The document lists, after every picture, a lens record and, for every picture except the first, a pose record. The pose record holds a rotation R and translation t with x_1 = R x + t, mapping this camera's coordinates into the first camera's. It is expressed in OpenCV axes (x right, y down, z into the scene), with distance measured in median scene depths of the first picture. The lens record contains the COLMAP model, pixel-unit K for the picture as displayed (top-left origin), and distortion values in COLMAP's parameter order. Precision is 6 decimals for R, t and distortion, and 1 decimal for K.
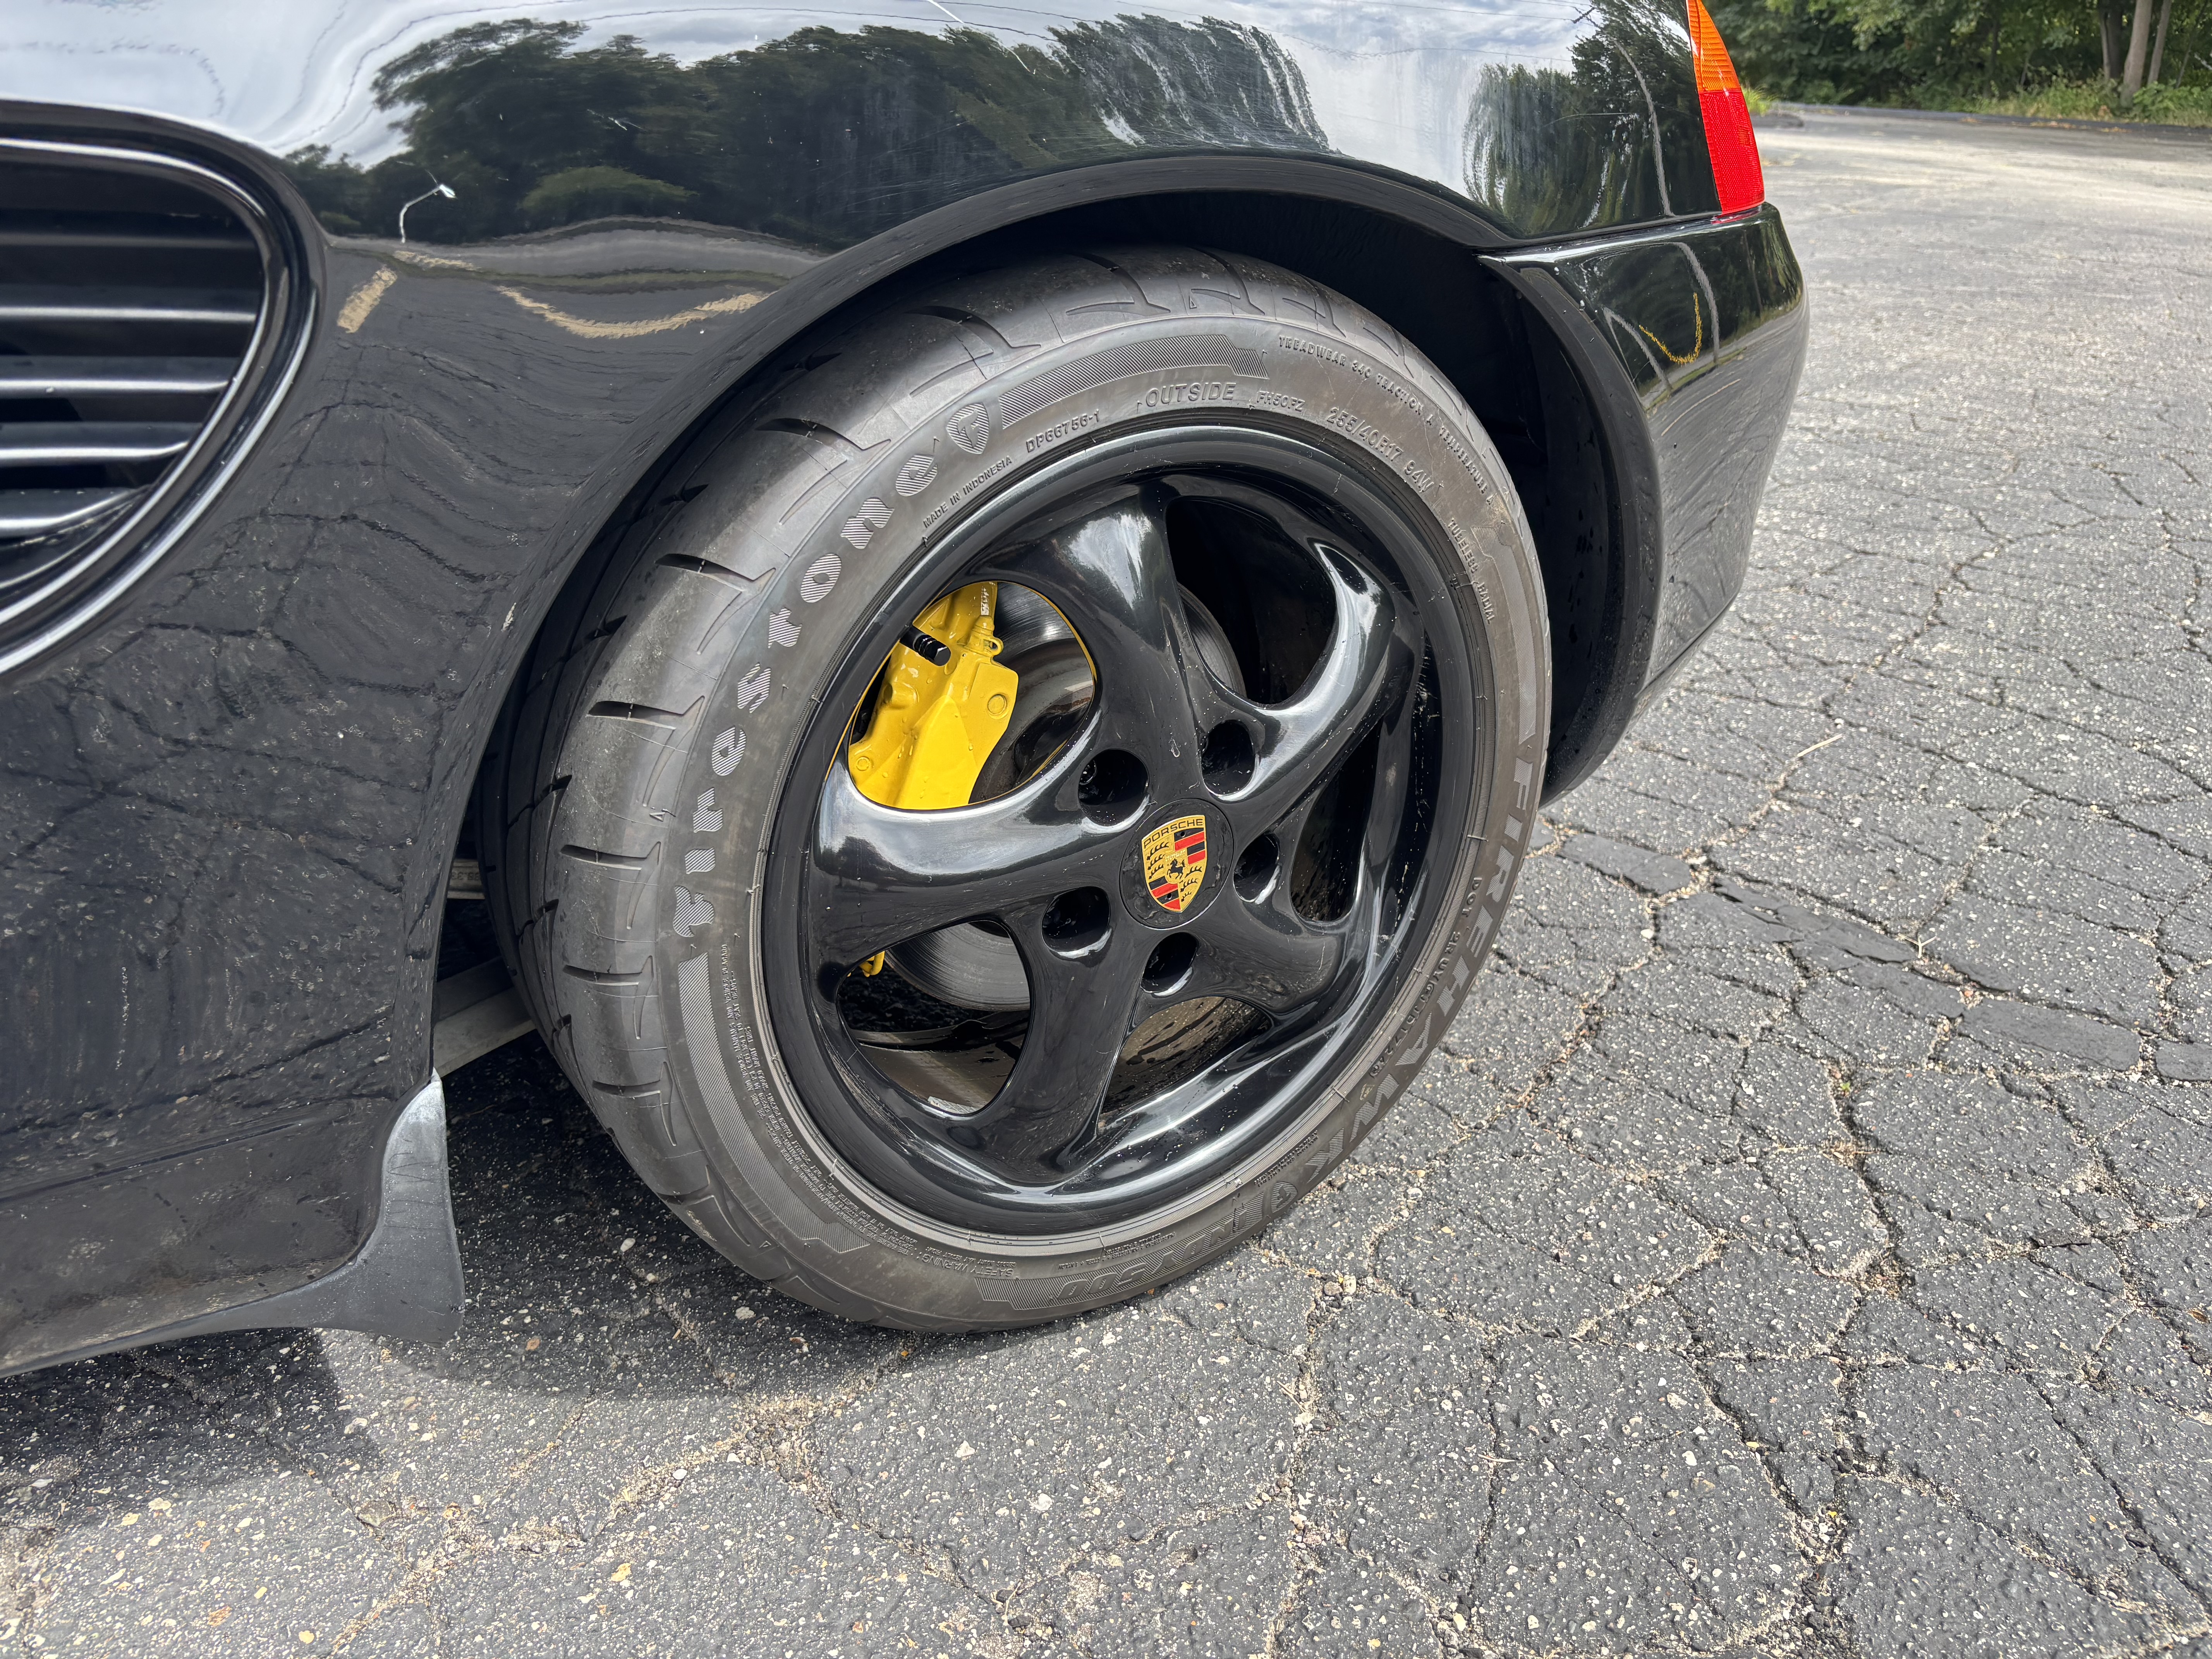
lens RADIAL K [[1671.7, 0, 1106.0], [0, 1671.7, 829.5], [0, 0, 1]] dist [0.001219, -0.000141]
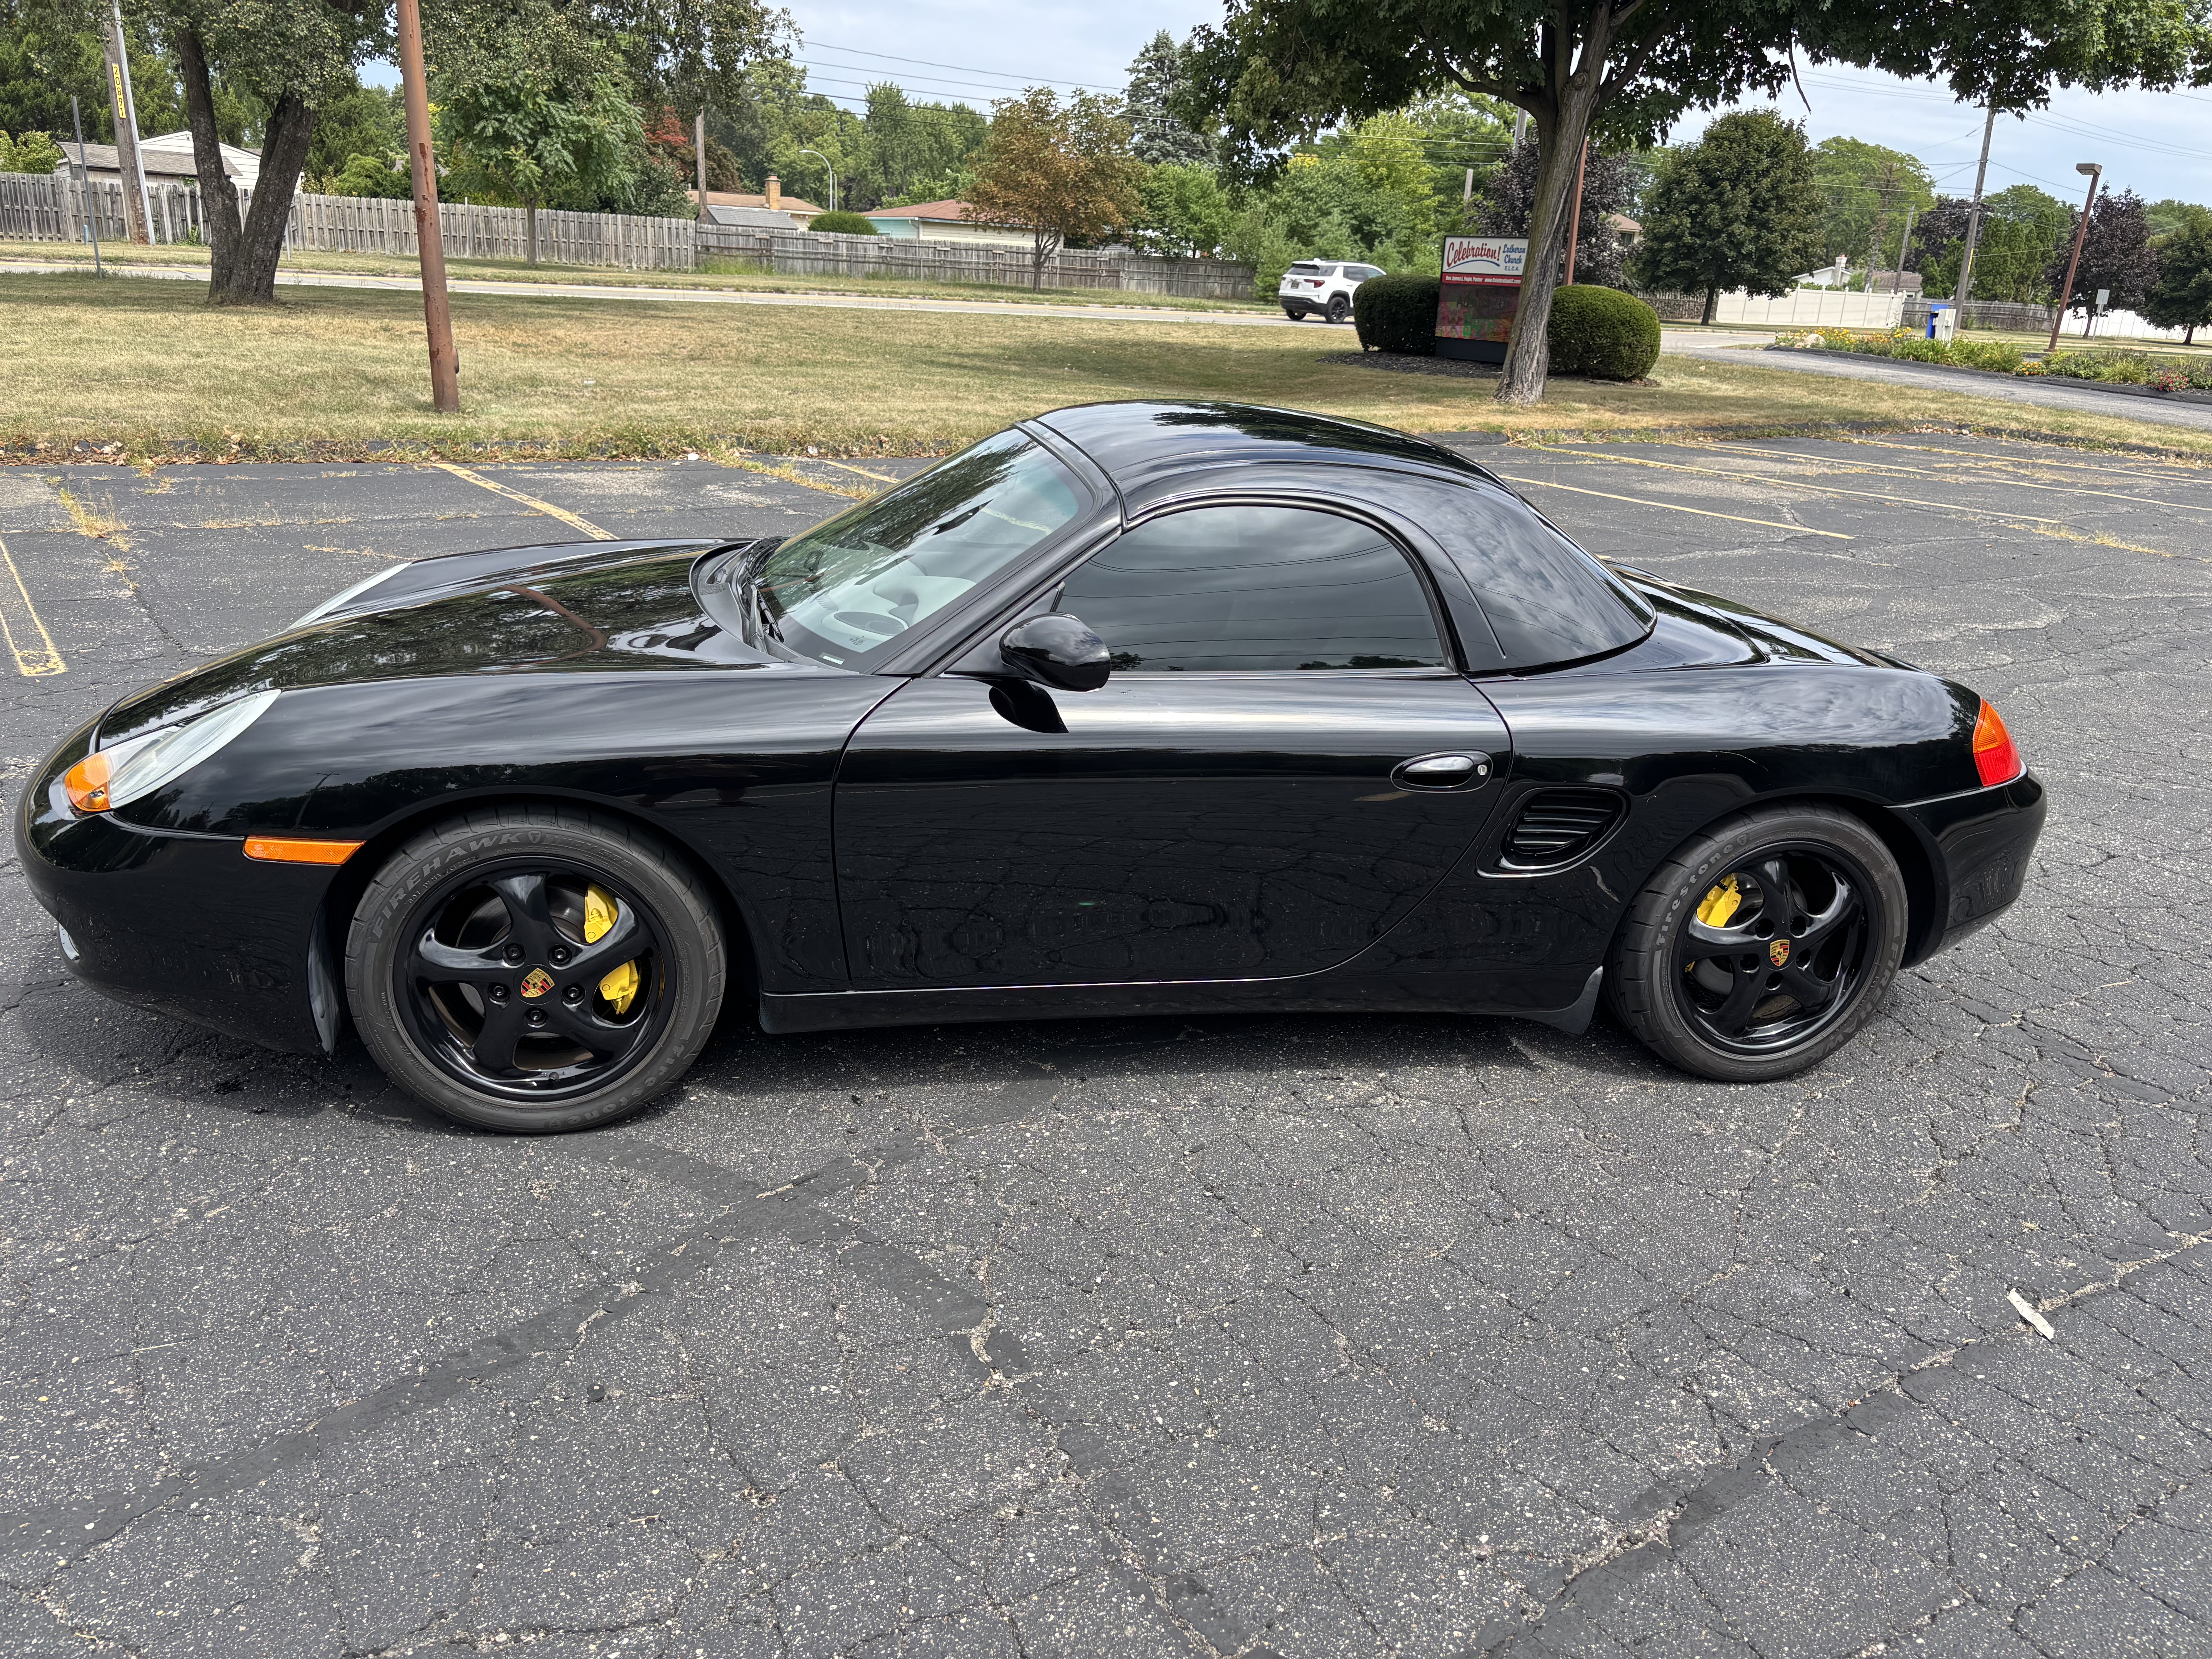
lens RADIAL K [[1671.7, 0, 1106.0], [0, 1671.7, 829.5], [0, 0, 1]] dist [0.001219, -0.000141]
pose [[0.932071, 0.122875, -0.340801, -0.120278], [-0.161192, 0.983136, -0.086381, 0.314694], [0.324440, 0.135448, 0.936158, -3.001763]]
